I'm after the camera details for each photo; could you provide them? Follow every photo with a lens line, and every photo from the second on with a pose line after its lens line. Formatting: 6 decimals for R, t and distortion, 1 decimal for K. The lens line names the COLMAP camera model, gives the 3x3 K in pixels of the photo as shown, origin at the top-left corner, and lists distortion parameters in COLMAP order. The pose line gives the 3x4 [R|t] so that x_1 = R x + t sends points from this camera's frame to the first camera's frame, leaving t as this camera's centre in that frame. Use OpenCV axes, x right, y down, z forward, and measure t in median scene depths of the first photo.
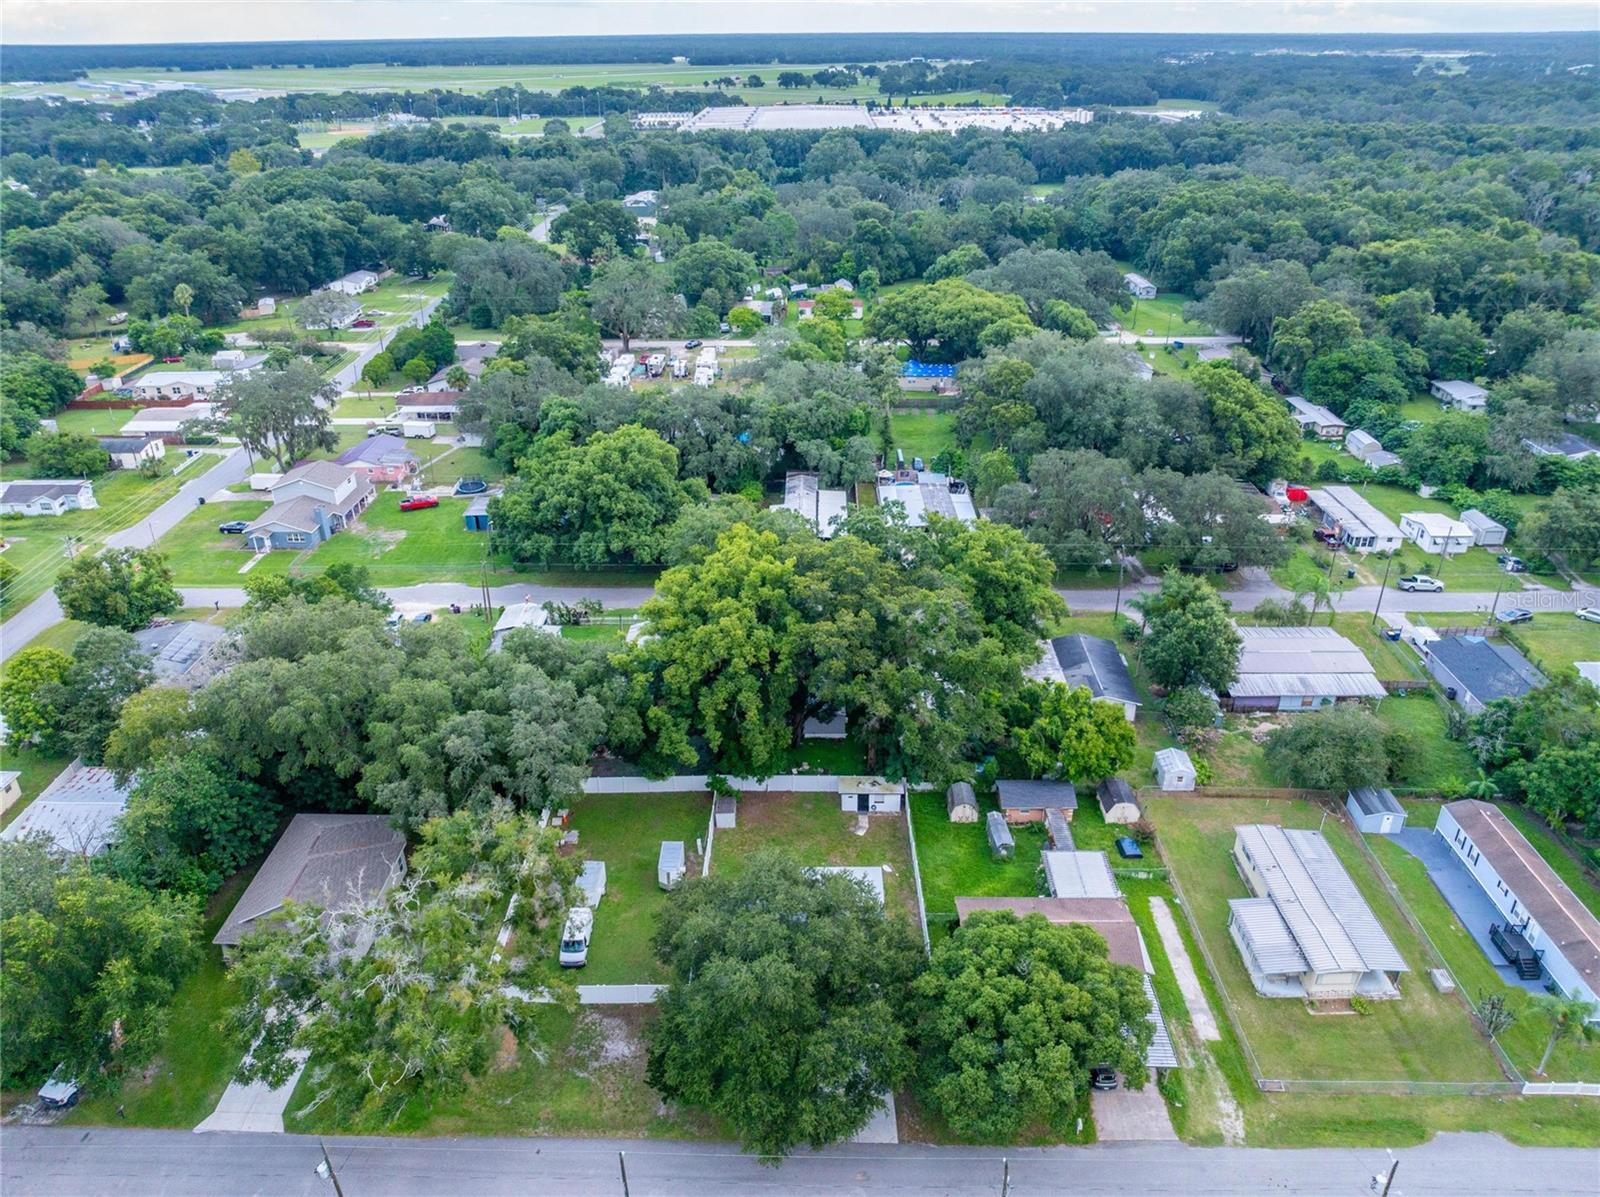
lens RADIAL K [[1116.7, 0, 806.2], [0, 1116.7, 591.3], [0, 0, 1]] dist [-0.030545, -0.001878]
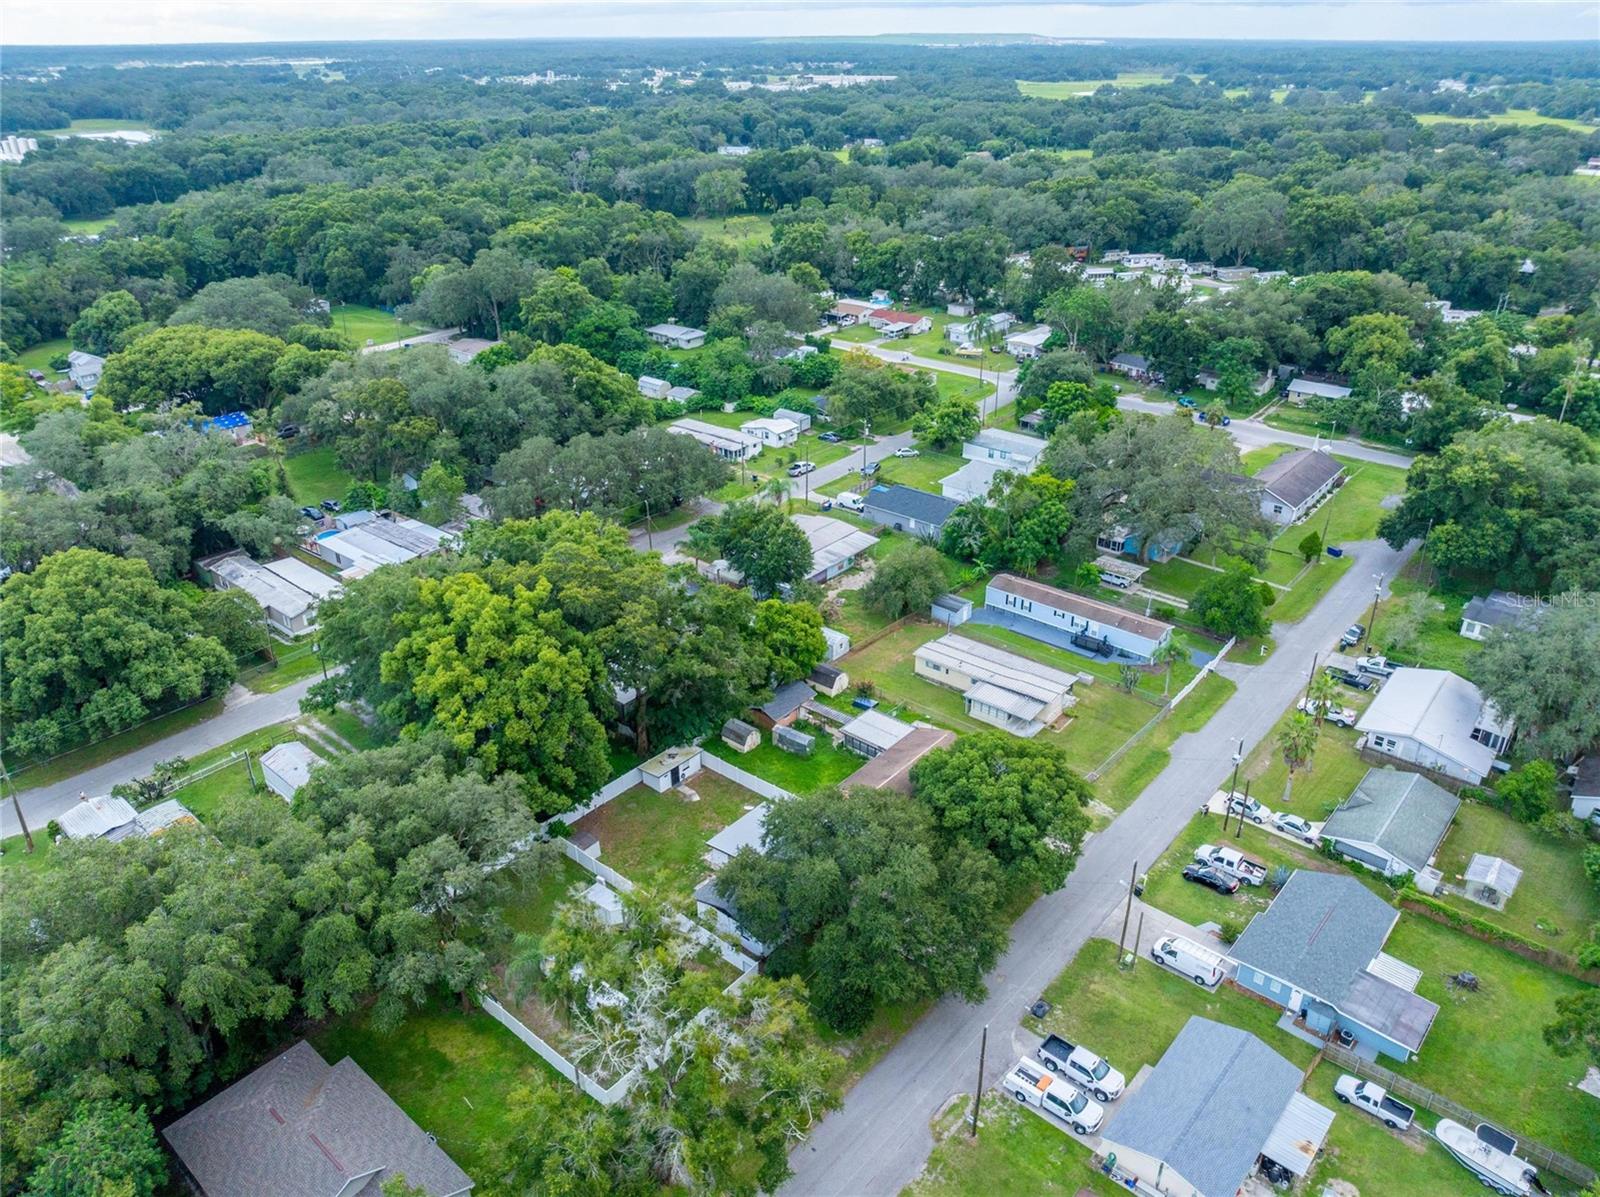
lens RADIAL K [[1116.7, 0, 806.2], [0, 1116.7, 591.3], [0, 0, 1]] dist [-0.030545, -0.001878]
pose [[0.639365, -0.341576, 0.688868, -0.314544], [0.345982, 0.927891, 0.138977, -0.043720], [-0.686665, 0.149479, 0.711440, 0.086845]]
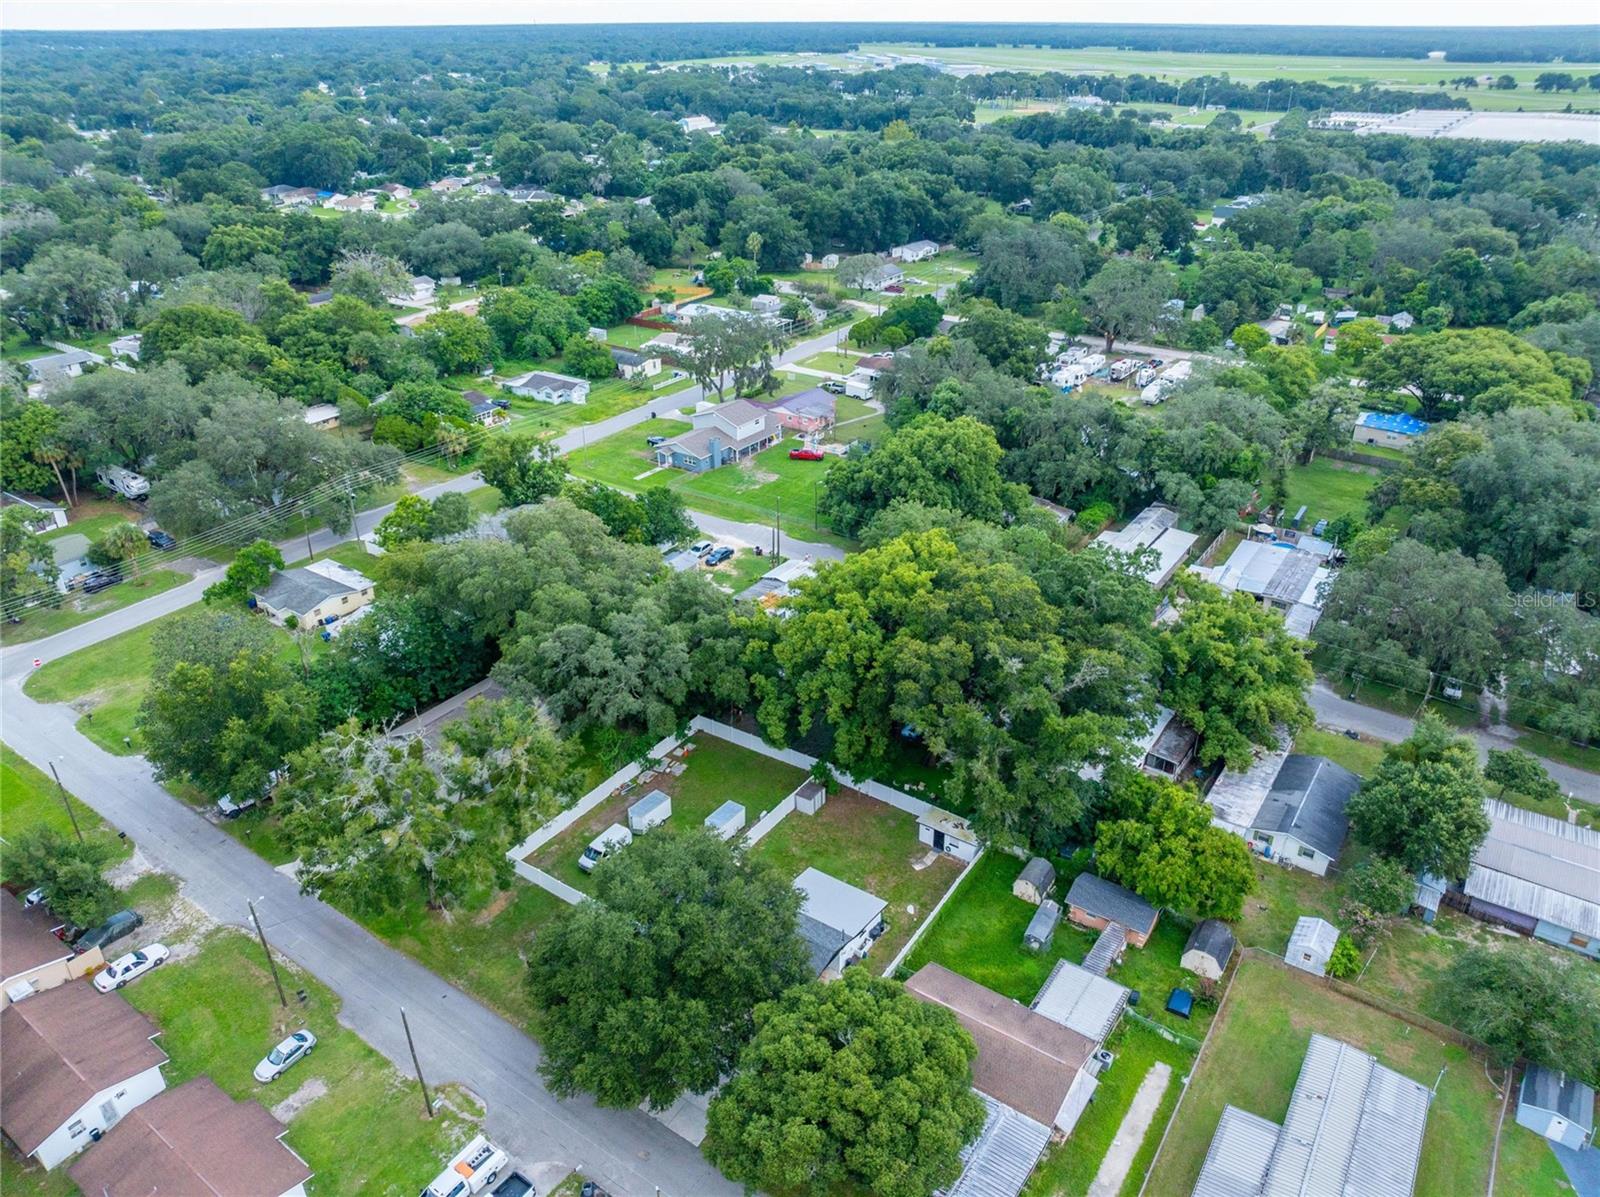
lens RADIAL K [[1116.7, 0, 806.2], [0, 1116.7, 591.3], [0, 0, 1]] dist [-0.030545, -0.001878]
pose [[0.833570, 0.258534, -0.488181, 0.216140], [-0.253356, 0.964221, 0.078032, -0.035274], [0.490889, 0.058638, 0.869247, 0.064386]]
